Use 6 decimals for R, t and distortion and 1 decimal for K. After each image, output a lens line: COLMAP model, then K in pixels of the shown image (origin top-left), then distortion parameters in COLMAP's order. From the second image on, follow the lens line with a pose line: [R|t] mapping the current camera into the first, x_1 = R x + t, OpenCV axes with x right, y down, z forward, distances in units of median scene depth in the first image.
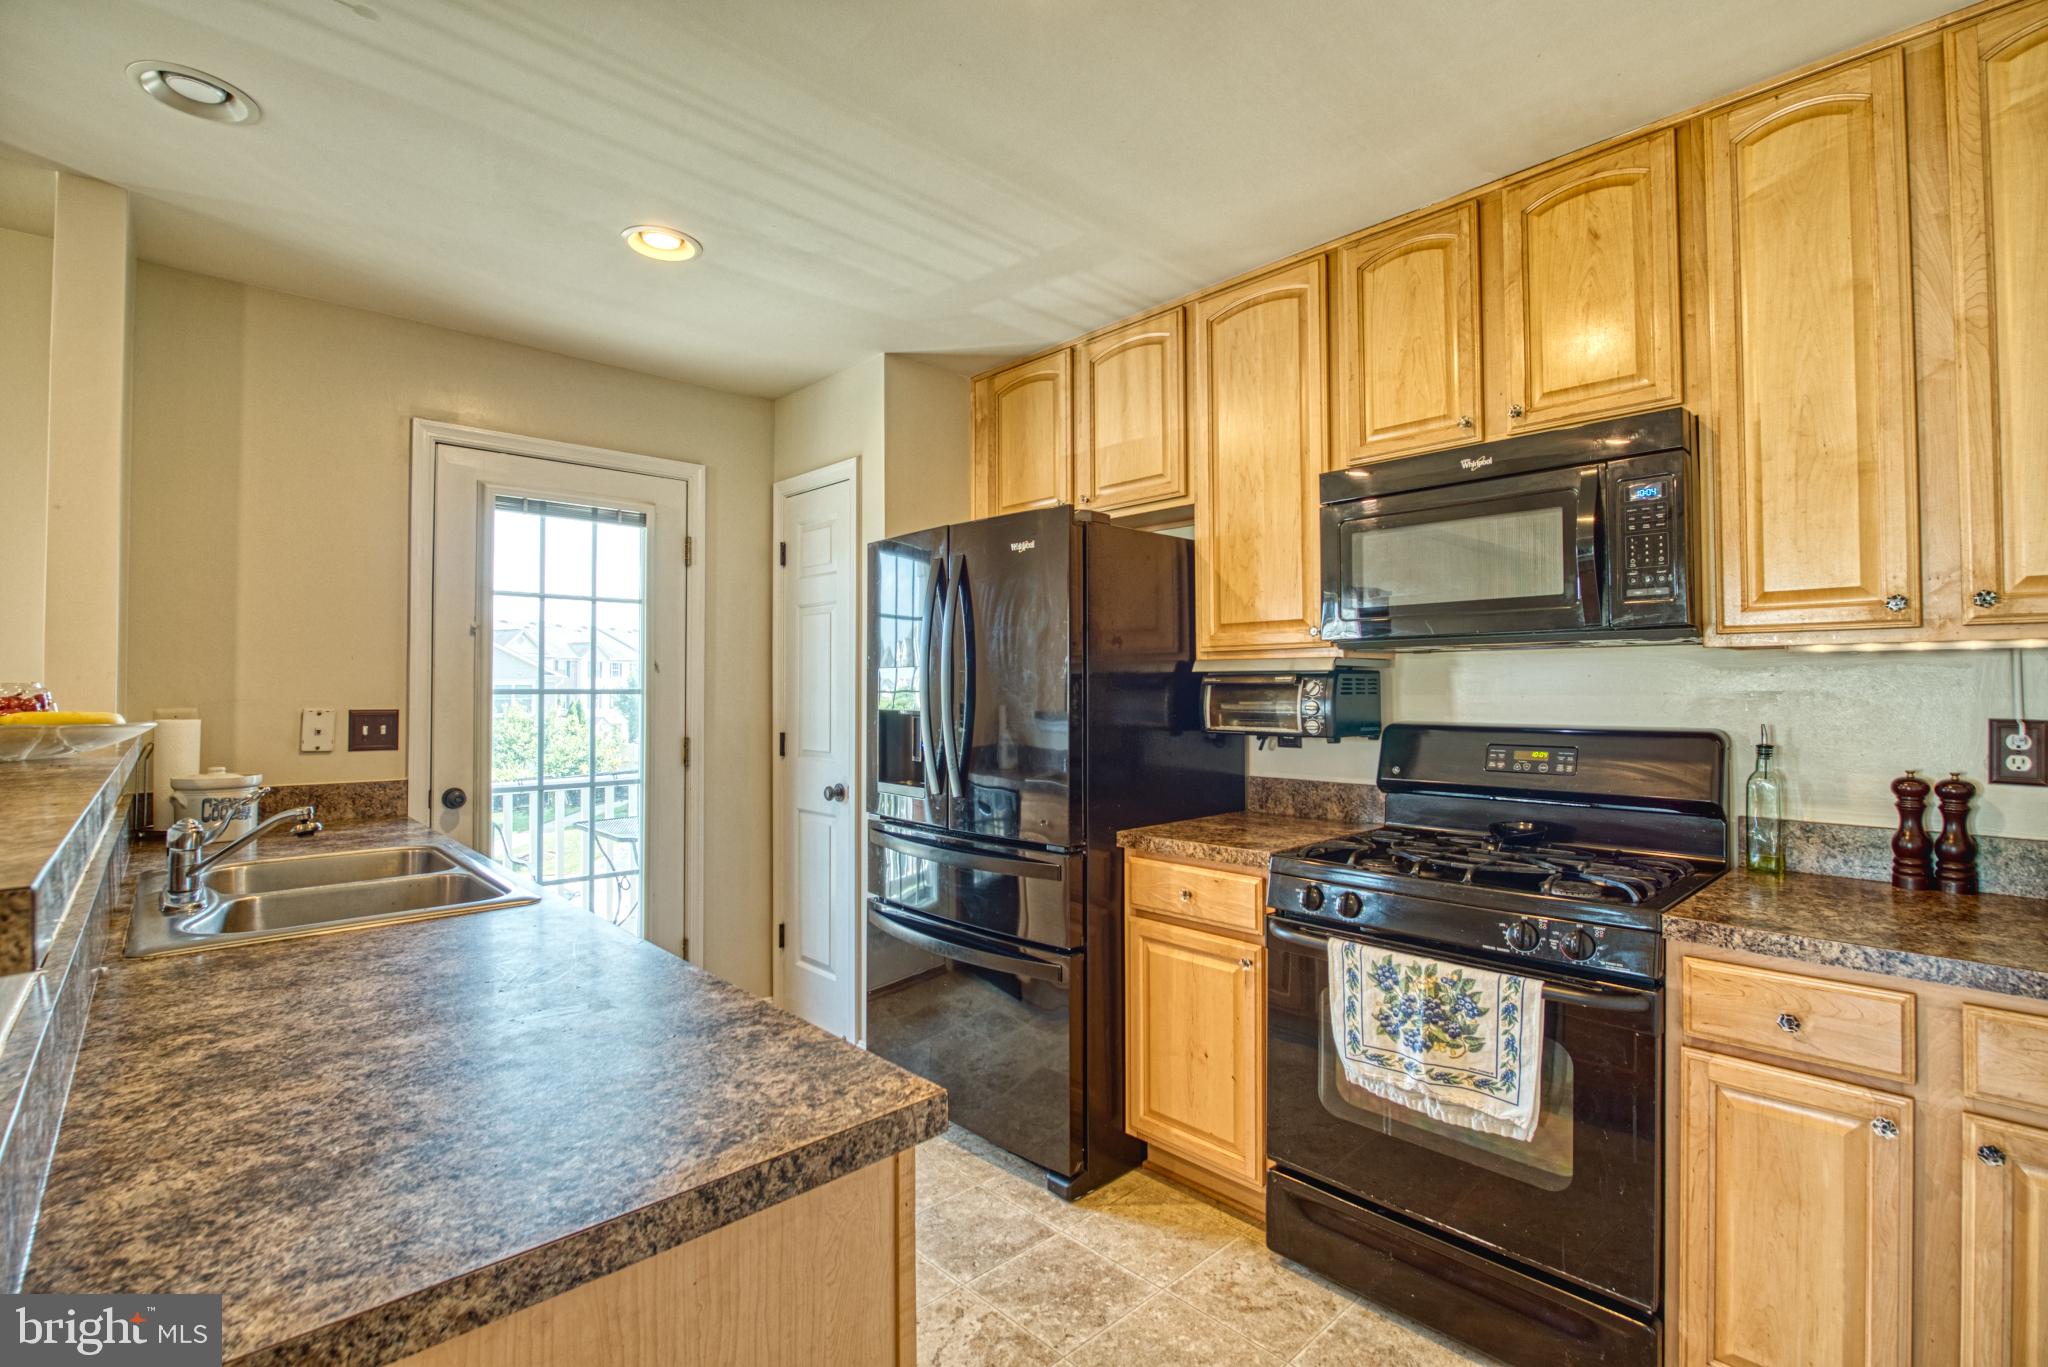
lens RADIAL K [[927.4, 0, 1021.2], [0, 927.4, 683.1], [0, 0, 1]] dist [-0.014695, -0.002176]
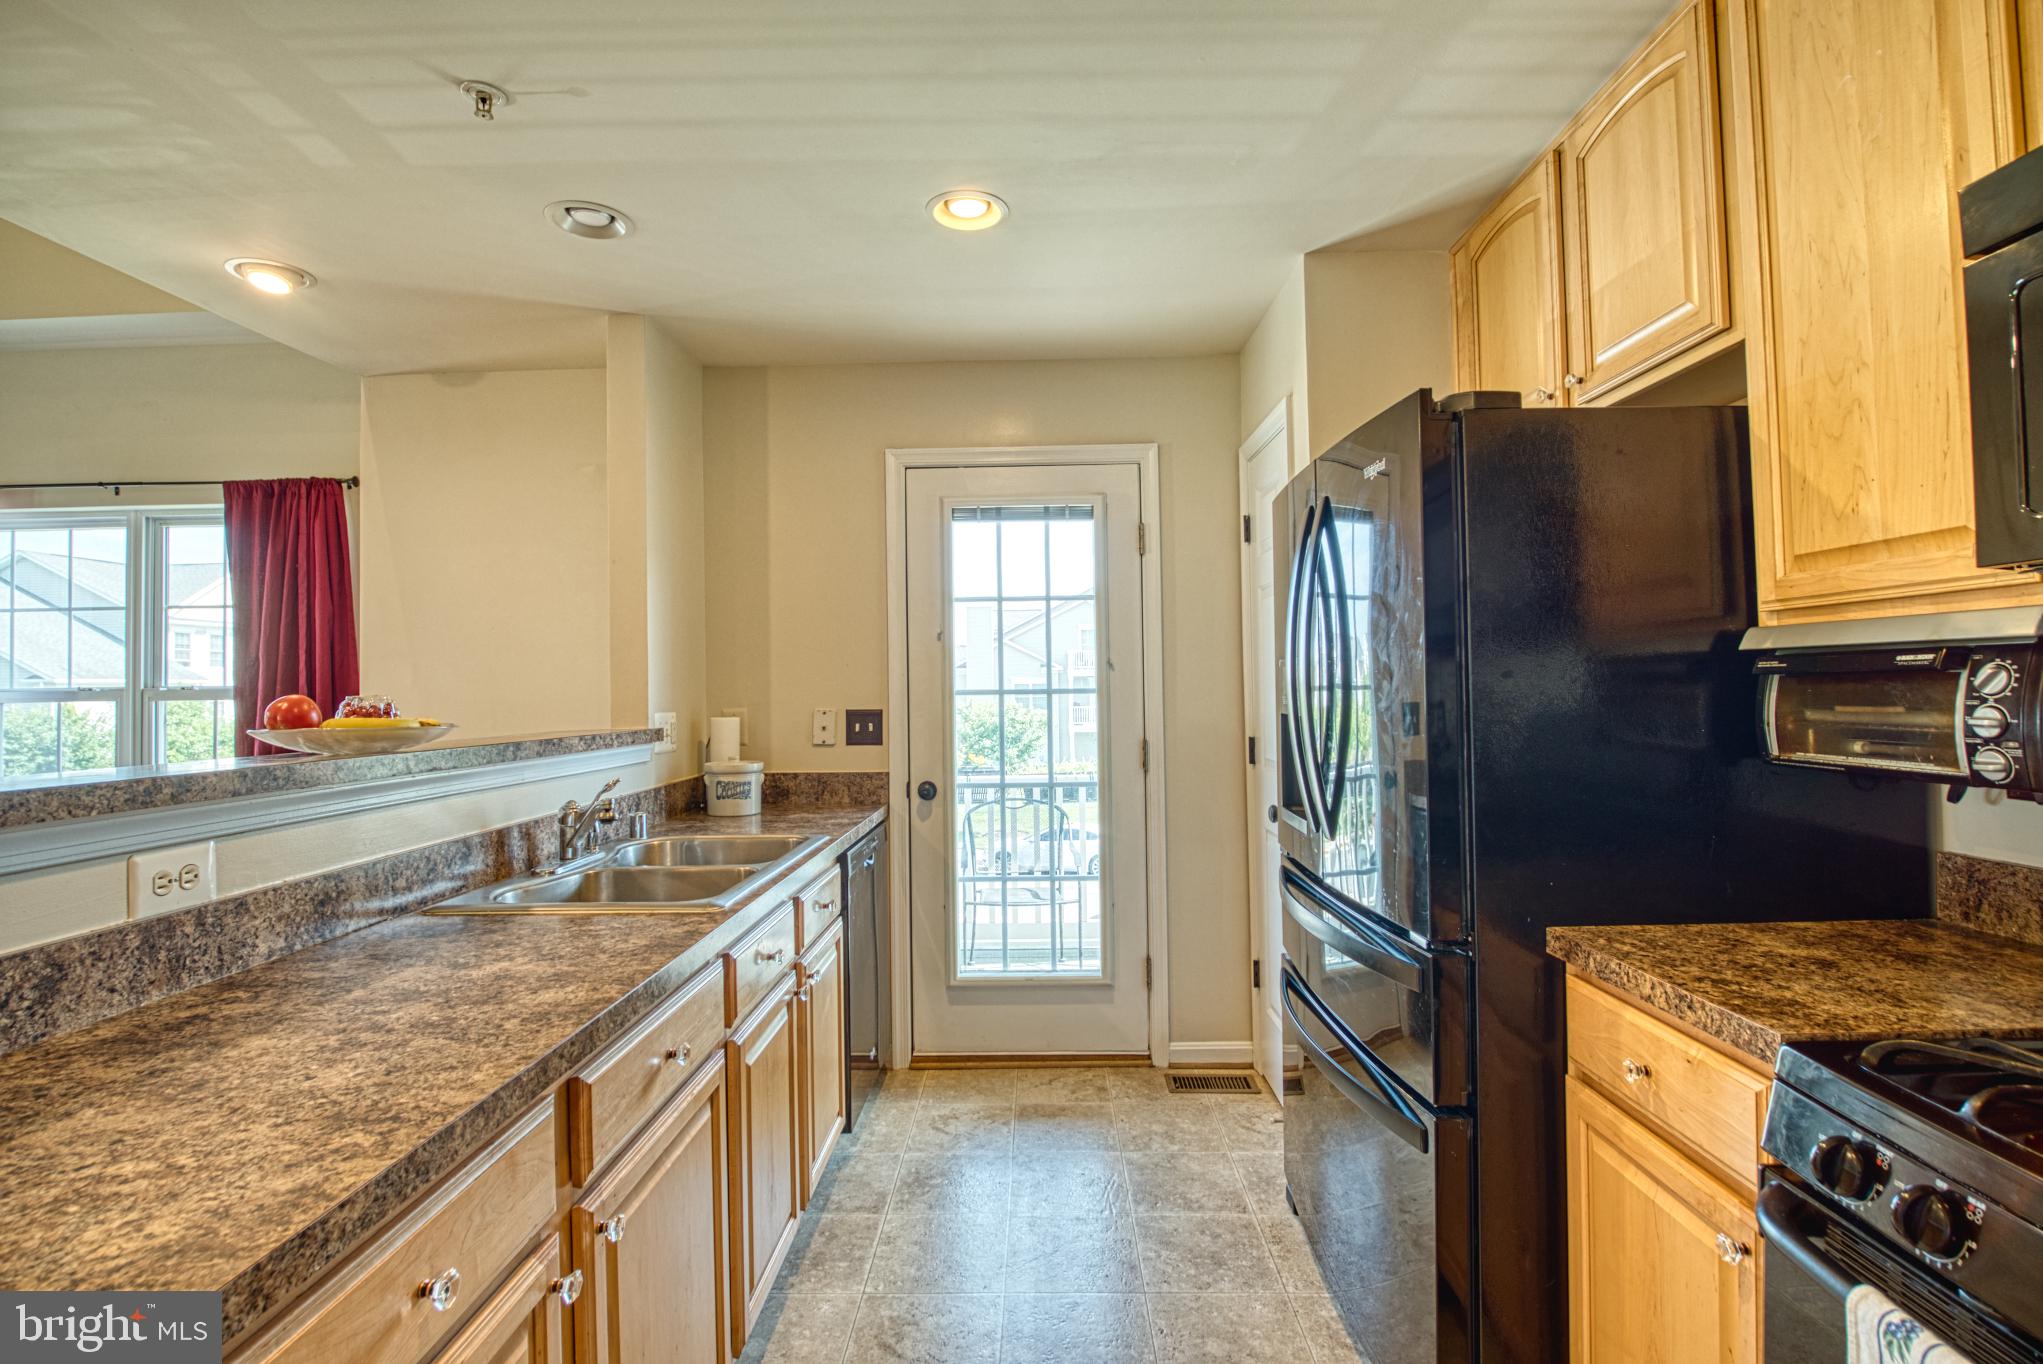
lens RADIAL K [[925.1, 0, 1022.5], [0, 925.1, 677.7], [0, 0, 1]] dist [-0.014695, -0.002176]
pose [[0.718559, -0.016993, -0.695258, 0.249507], [0.018296, 0.999817, -0.005528, -0.000720], [0.695225, -0.008748, 0.718739, 0.319622]]
